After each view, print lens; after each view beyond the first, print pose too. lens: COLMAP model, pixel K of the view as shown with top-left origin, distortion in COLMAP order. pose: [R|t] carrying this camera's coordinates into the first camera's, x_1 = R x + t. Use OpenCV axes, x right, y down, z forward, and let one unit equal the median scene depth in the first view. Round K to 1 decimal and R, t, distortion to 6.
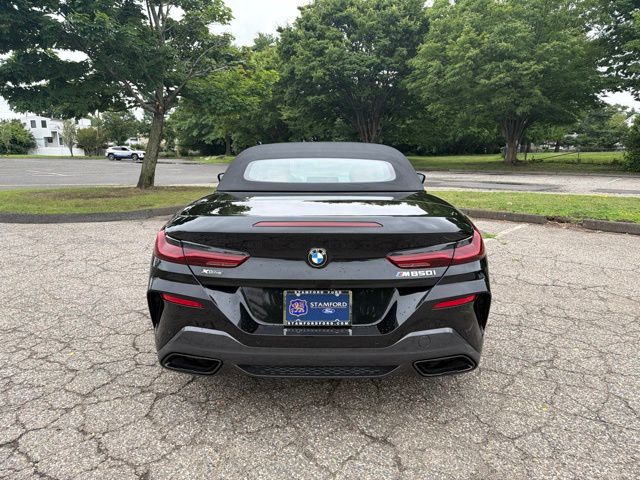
lens RADIAL K [[447.7, 0, 318.3], [0, 447.7, 237.9], [0, 0, 1]] dist [0.031851, -0.041980]
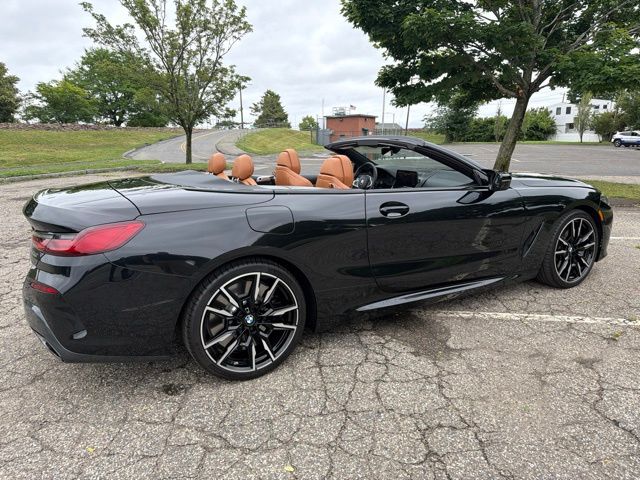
lens RADIAL K [[447.7, 0, 322.7], [0, 447.7, 241.0], [0, 0, 1]] dist [0.031851, -0.041980]
pose [[0.489879, 0.182329, -0.852511, 0.356333], [-0.150792, 0.980867, 0.123132, -0.046104], [0.858650, 0.068232, 0.508000, 0.238326]]
